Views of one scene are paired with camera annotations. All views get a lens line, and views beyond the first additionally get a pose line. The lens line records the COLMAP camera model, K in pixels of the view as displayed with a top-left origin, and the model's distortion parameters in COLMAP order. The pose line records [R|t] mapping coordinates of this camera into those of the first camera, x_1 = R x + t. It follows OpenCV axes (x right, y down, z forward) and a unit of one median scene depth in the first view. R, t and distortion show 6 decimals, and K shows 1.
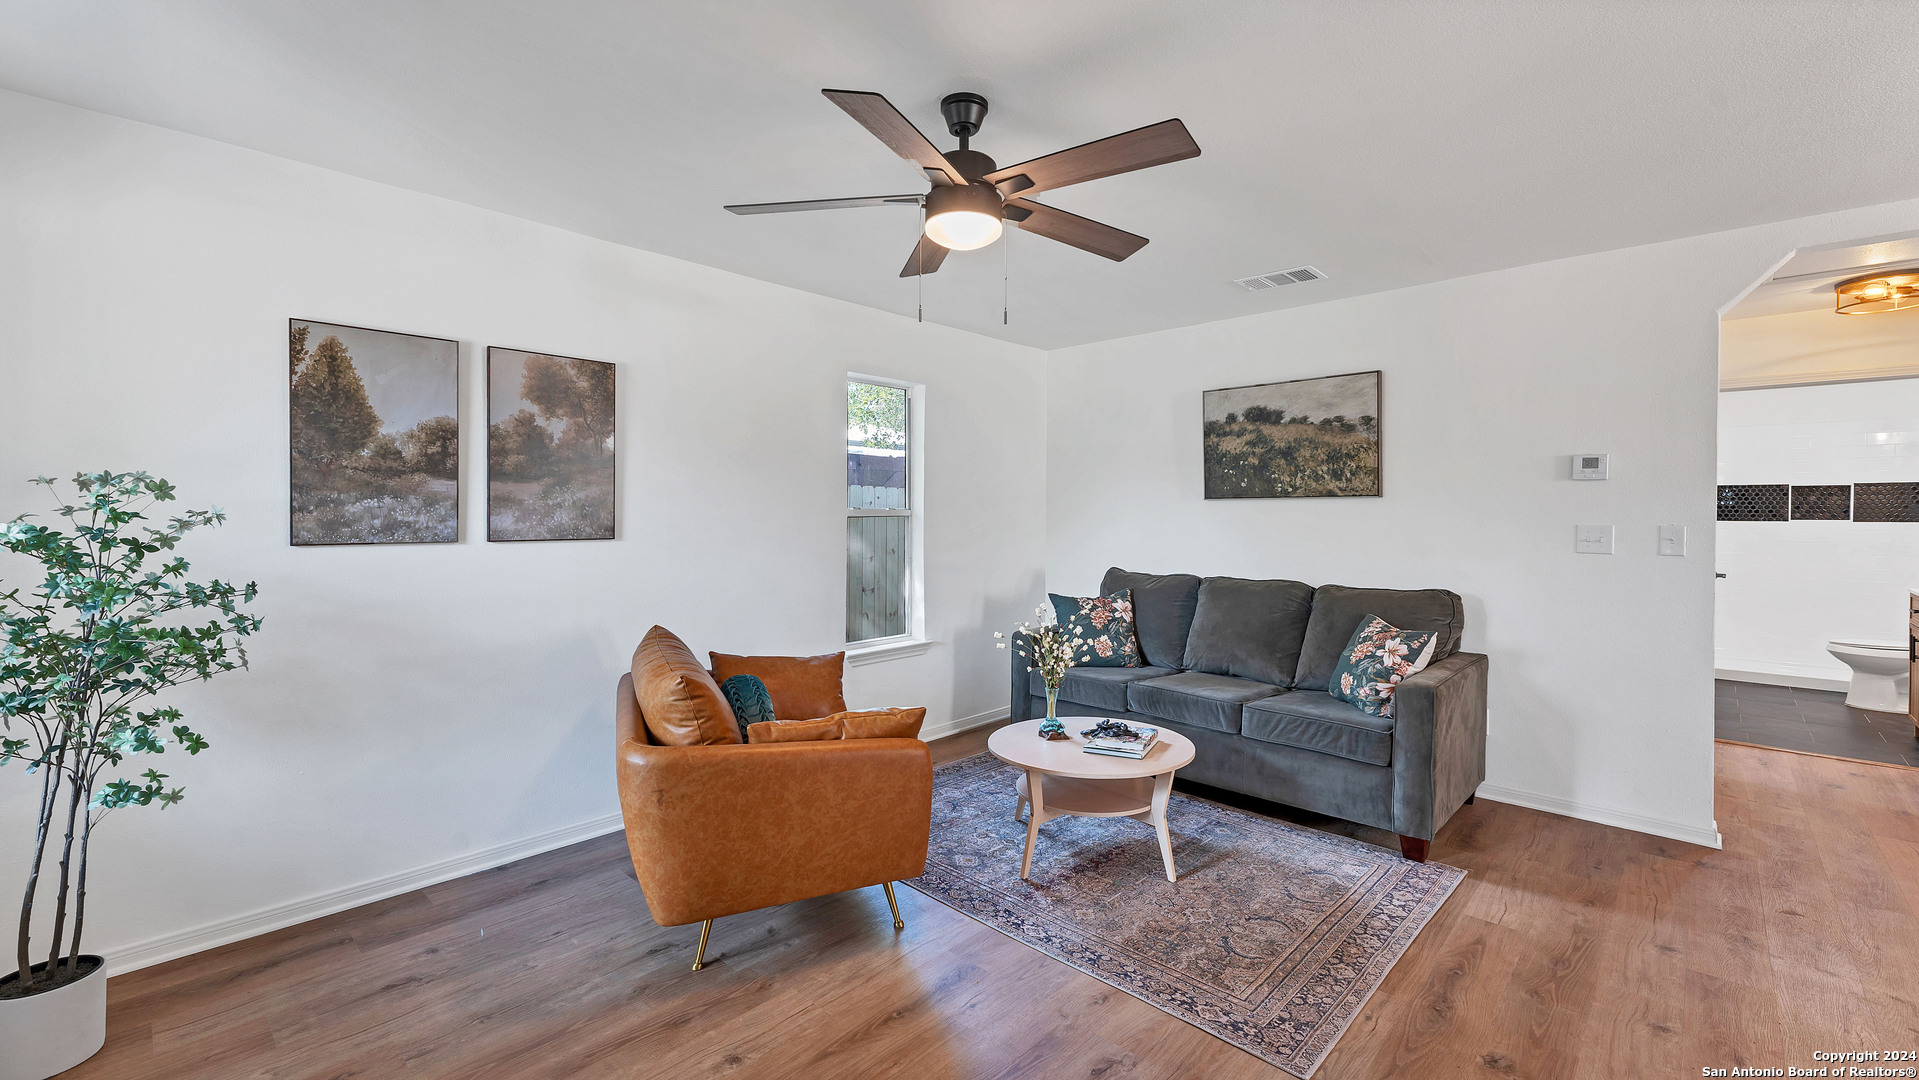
lens RADIAL K [[799.9, 0, 959.5], [0, 799.9, 527.2], [0, 0, 1]] dist [0.004857, -0.000754]
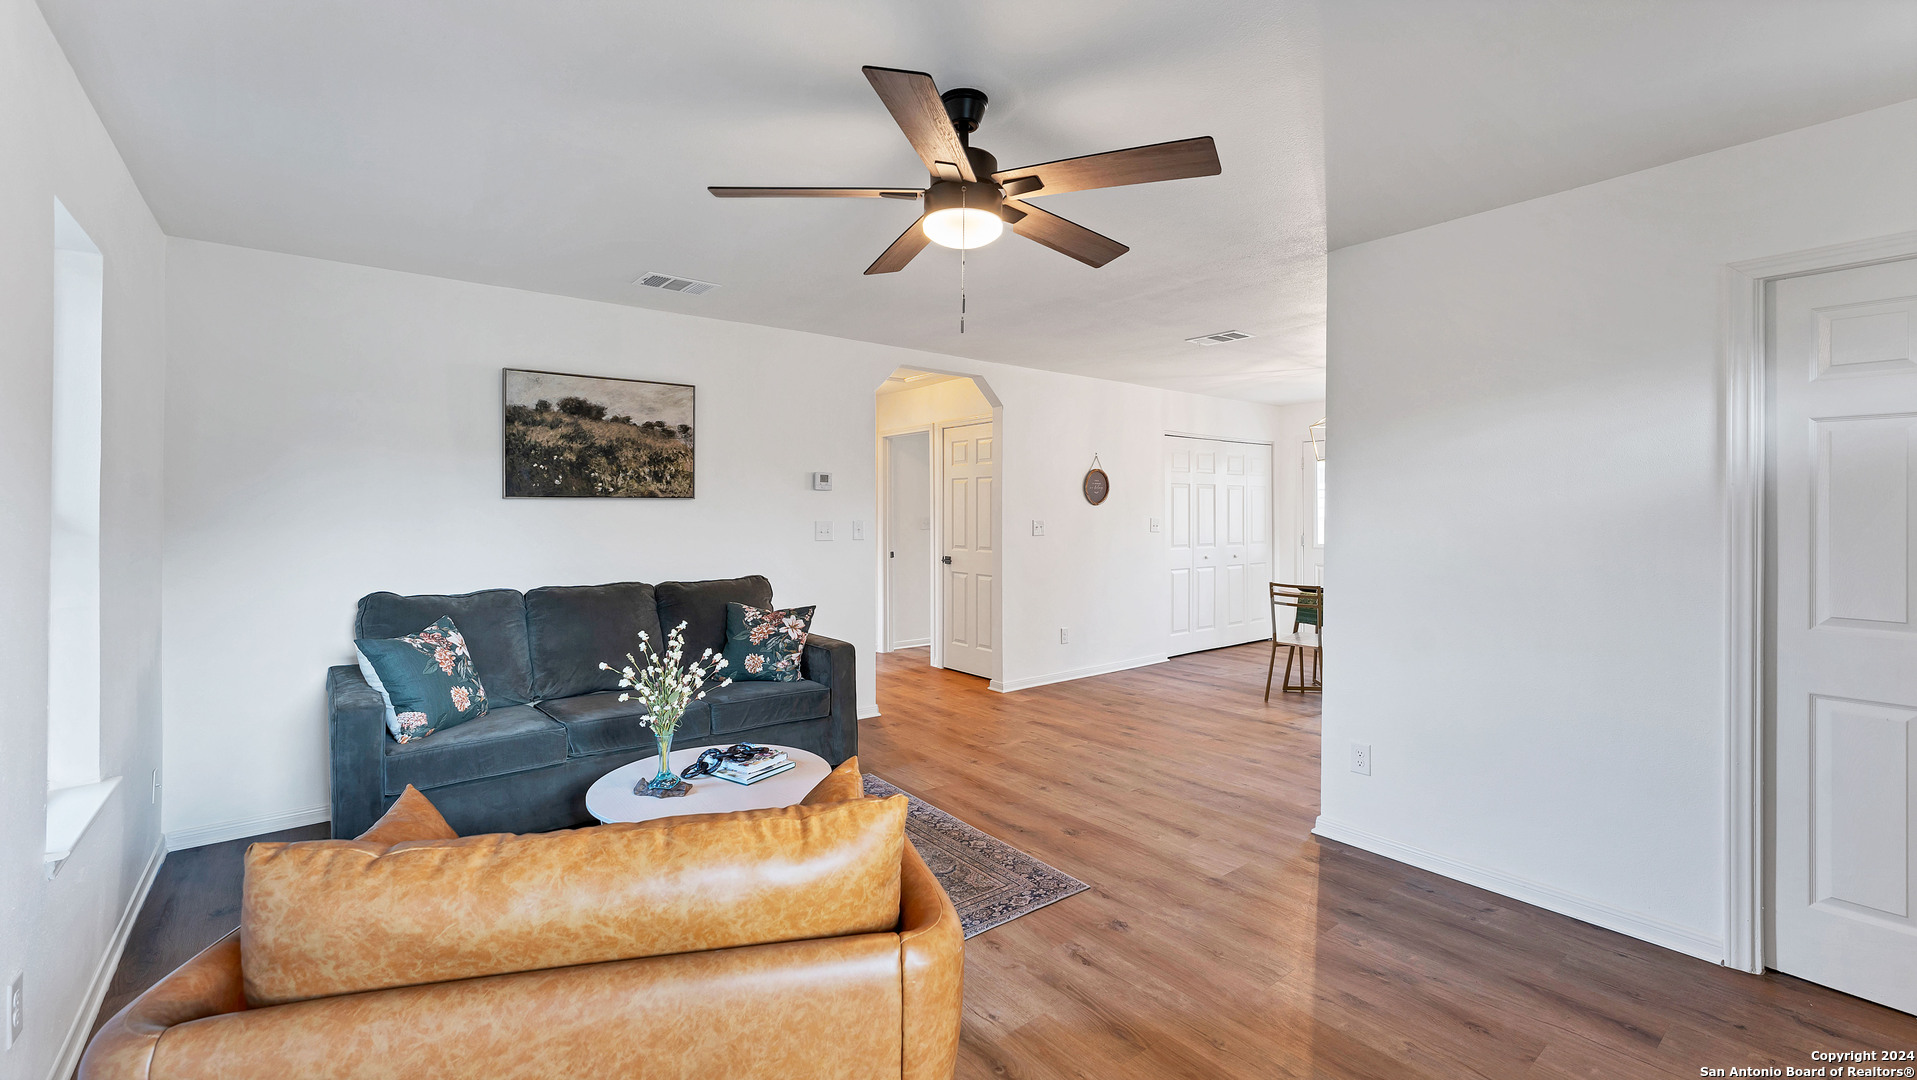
lens RADIAL K [[799.0, 0, 952.0], [0, 799.0, 500.5], [0, 0, 1]] dist [0.004857, -0.000754]
pose [[0.140743, 0.009445, 0.990001, -0.652486], [0.017225, 0.999780, -0.011987, -0.019419], [-0.989896, 0.018739, 0.140549, 0.601333]]
